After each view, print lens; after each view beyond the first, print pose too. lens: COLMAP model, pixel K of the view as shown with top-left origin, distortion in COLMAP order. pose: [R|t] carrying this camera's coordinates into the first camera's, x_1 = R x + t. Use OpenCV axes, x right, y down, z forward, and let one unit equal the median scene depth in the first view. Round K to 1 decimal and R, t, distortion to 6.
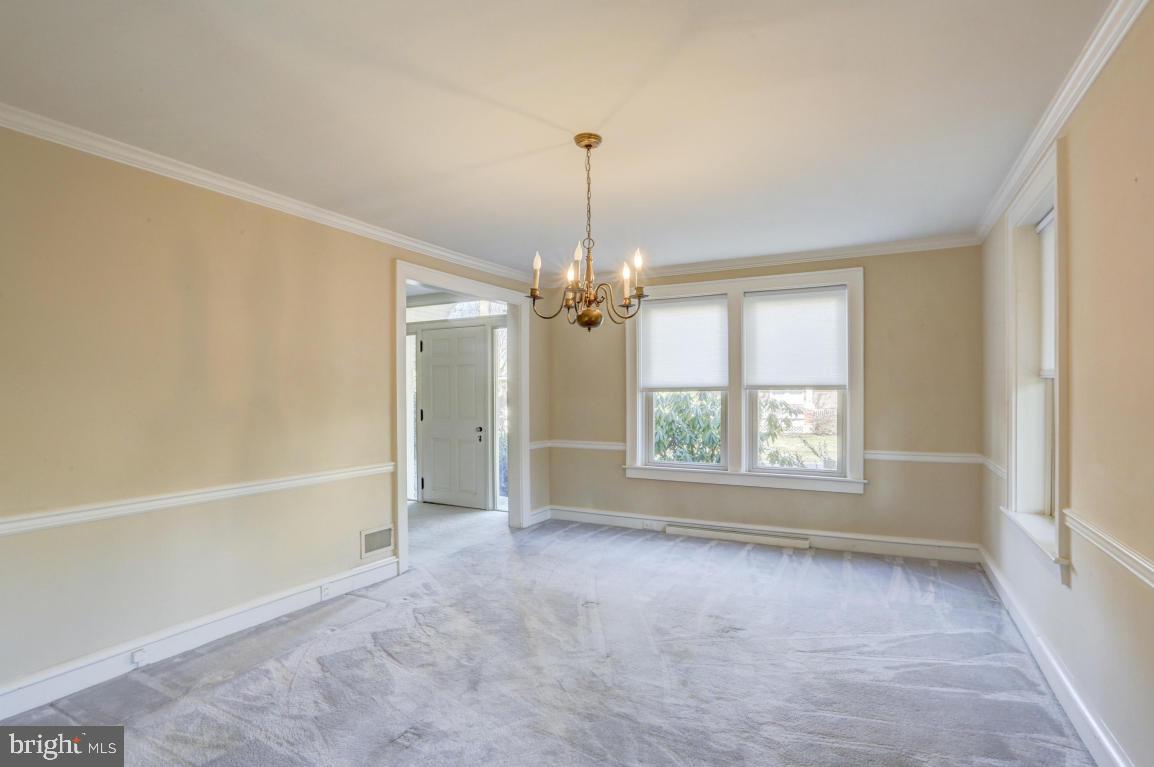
lens RADIAL K [[562.1, 0, 576.2], [0, 562.1, 388.2], [0, 0, 1]] dist [-0.063486, 0.022963]
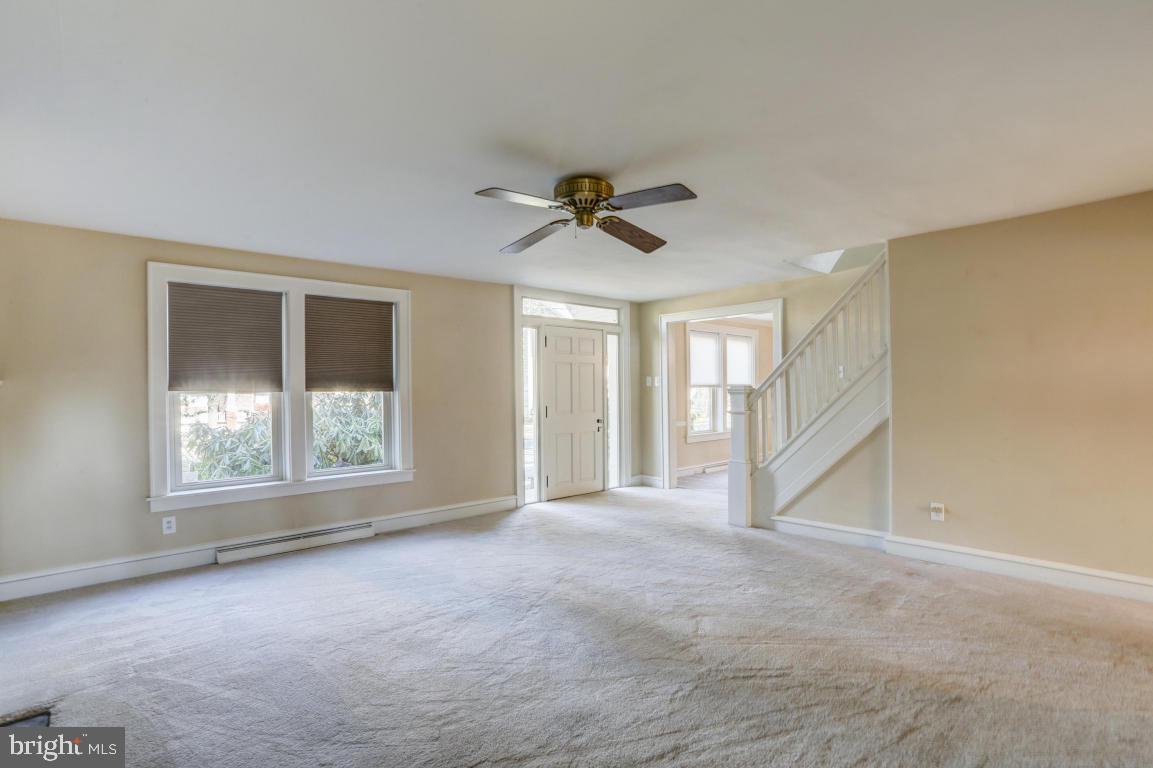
lens RADIAL K [[561.6, 0, 577.2], [0, 561.6, 392.5], [0, 0, 1]] dist [-0.063486, 0.022963]
pose [[0.349809, -0.005841, 0.936803, -1.288180], [0.003840, 0.999981, 0.004802, 0.010086], [-0.936813, 0.001917, 0.349825, 0.656221]]
